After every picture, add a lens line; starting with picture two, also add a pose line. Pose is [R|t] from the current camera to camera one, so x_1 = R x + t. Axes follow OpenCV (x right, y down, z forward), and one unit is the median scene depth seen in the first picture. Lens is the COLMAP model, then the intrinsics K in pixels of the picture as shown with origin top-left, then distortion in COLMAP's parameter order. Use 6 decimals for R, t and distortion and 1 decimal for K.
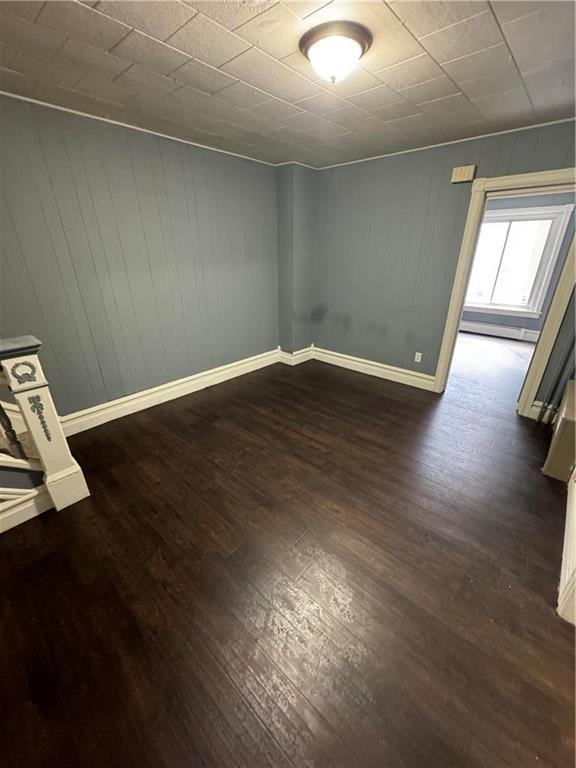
lens RADIAL K [[304.4, 0, 287.9], [0, 304.4, 381.7], [0, 0, 1]] dist [-0.003648, 0.000398]
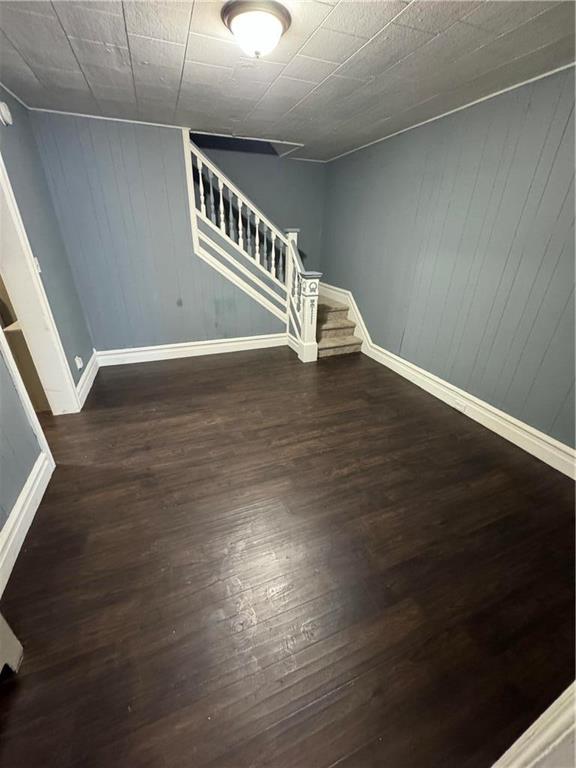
lens RADIAL K [[304.4, 0, 289.8], [0, 304.4, 384.4], [0, 0, 1]] dist [-0.003648, 0.000398]
pose [[-0.449402, 0.388395, -0.804480, 0.746261], [-0.372008, 0.737378, 0.563812, -0.433462], [0.812187, 0.552651, -0.186893, 1.047949]]
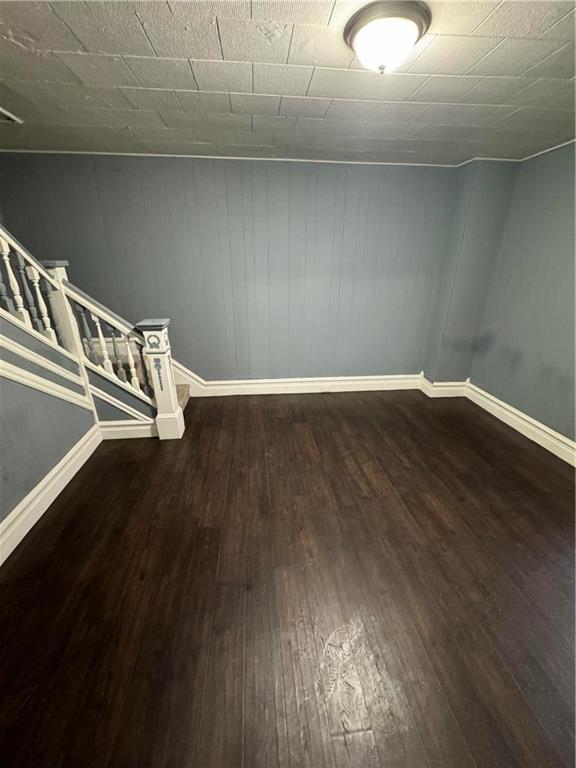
lens RADIAL K [[304.4, 0, 289.6], [0, 304.4, 381.5], [0, 0, 1]] dist [-0.003648, 0.000398]
pose [[0.746760, 0.247049, -0.617508, 0.388018], [-0.267531, 0.961605, 0.061185, -0.069772], [0.608914, 0.119512, 0.784181, 0.148740]]
